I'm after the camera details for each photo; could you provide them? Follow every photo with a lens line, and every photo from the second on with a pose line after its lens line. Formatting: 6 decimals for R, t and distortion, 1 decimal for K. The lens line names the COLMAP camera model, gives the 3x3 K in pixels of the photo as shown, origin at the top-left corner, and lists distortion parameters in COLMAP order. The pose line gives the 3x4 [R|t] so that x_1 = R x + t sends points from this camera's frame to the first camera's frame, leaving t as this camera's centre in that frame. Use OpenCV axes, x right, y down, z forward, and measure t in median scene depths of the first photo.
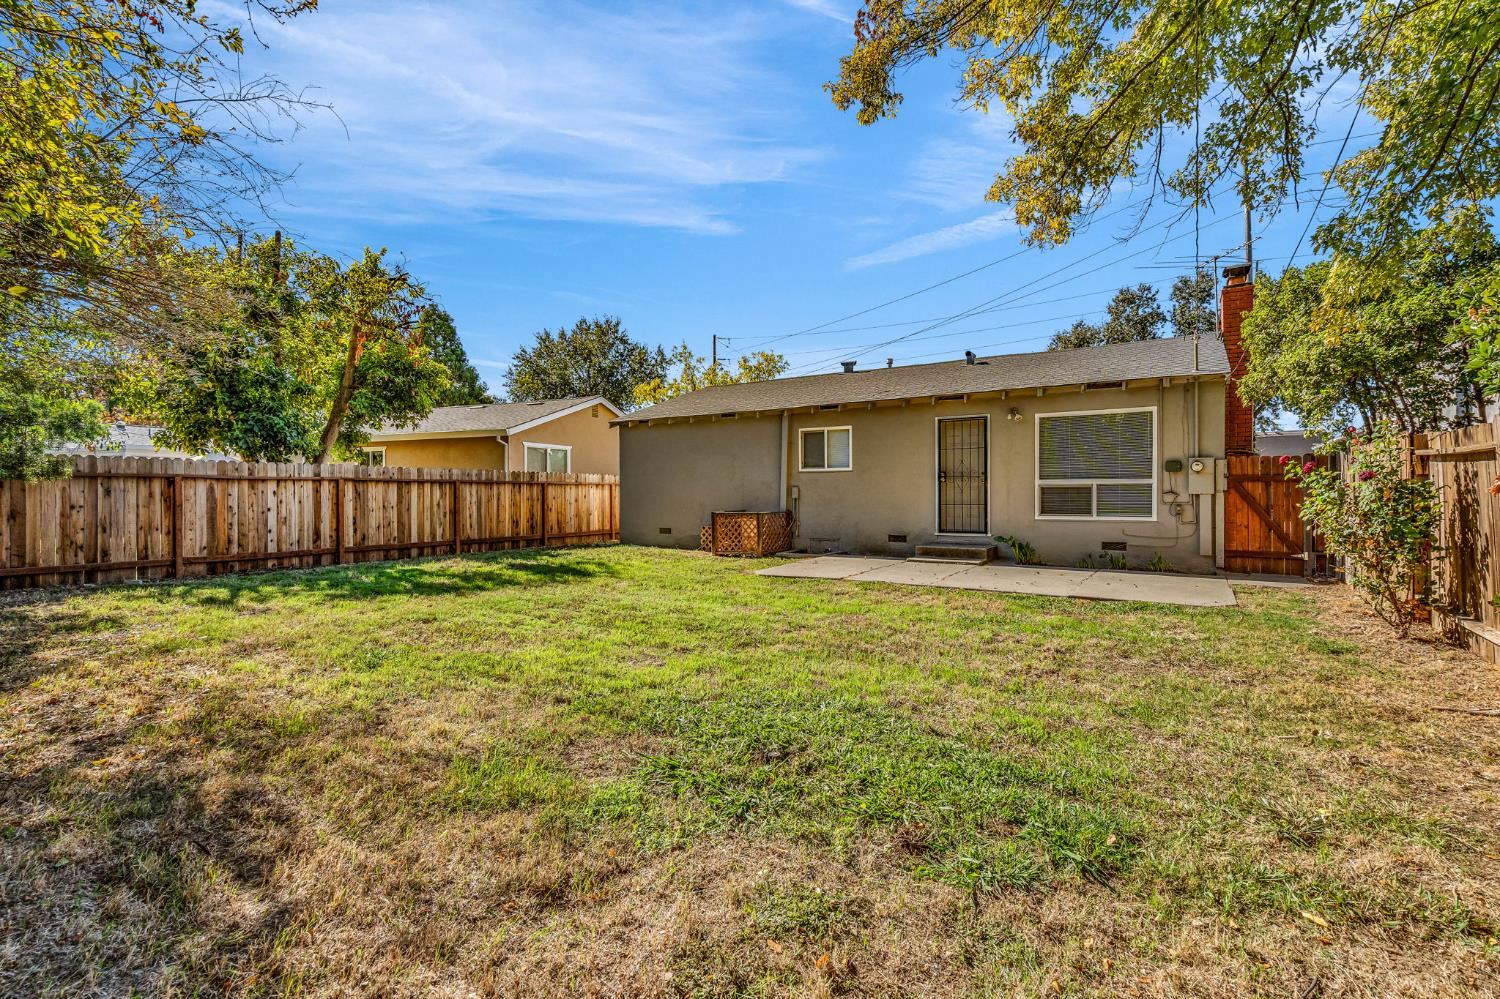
lens RADIAL K [[693.1, 0, 741.0], [0, 693.1, 475.9], [0, 0, 1]] dist [-0.001589, -0.000184]
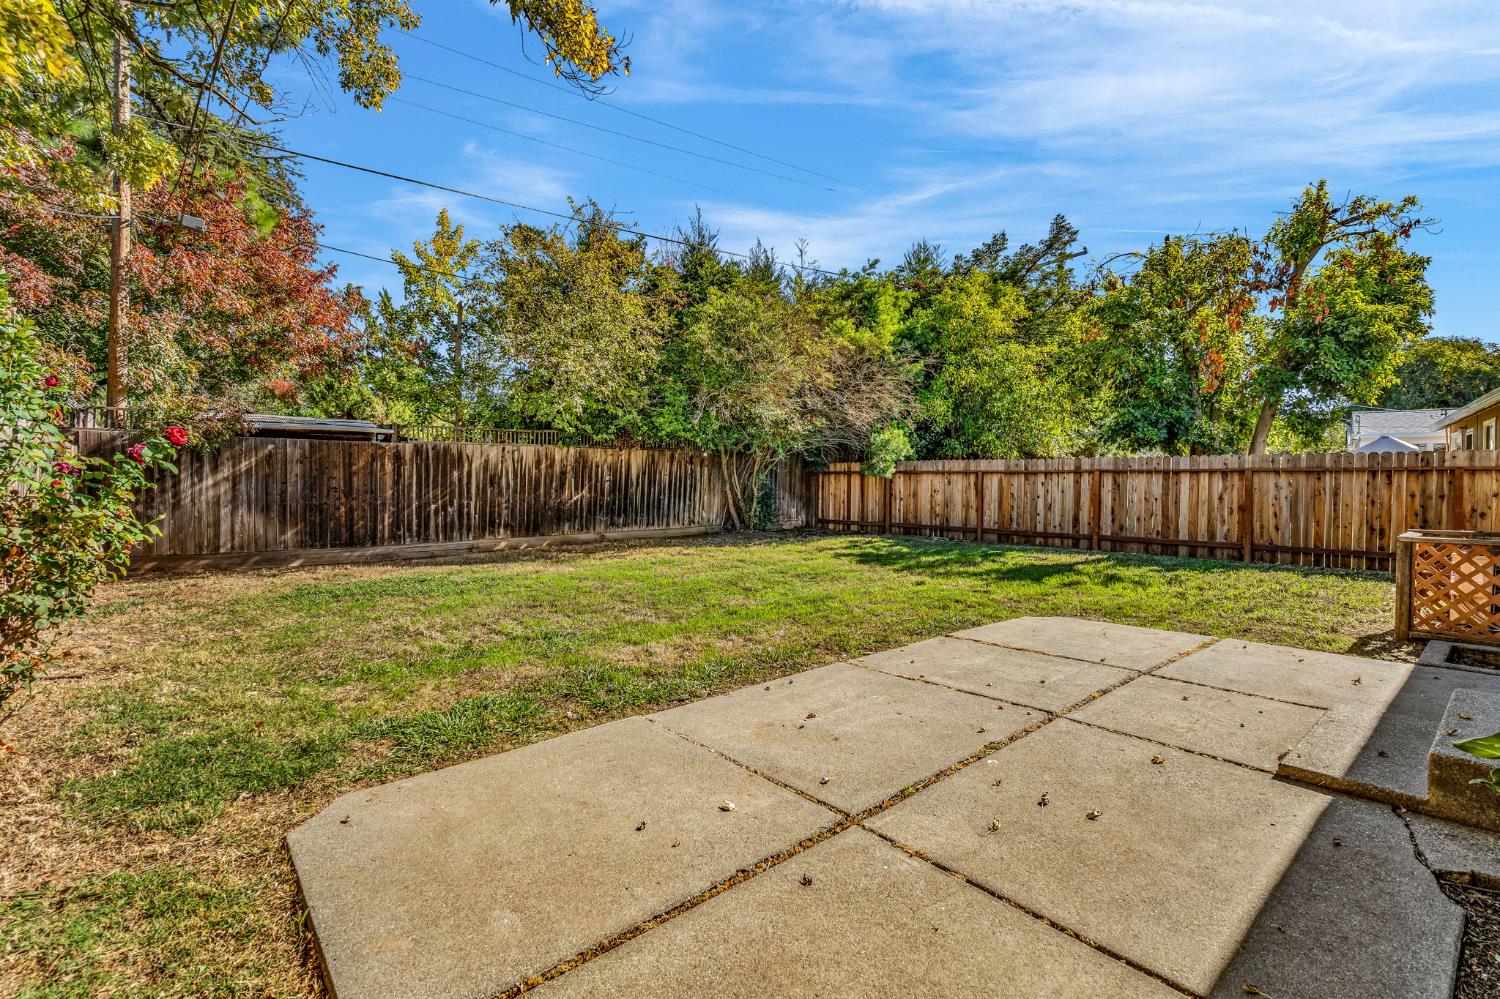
lens RADIAL K [[693.1, 0, 741.0], [0, 693.1, 475.9], [0, 0, 1]] dist [-0.001589, -0.000184]
pose [[-0.322585, -0.010035, -0.946487, 0.604811], [0.017156, 0.999718, -0.016447, 0.020334], [0.946385, -0.021544, -0.322322, 0.813994]]
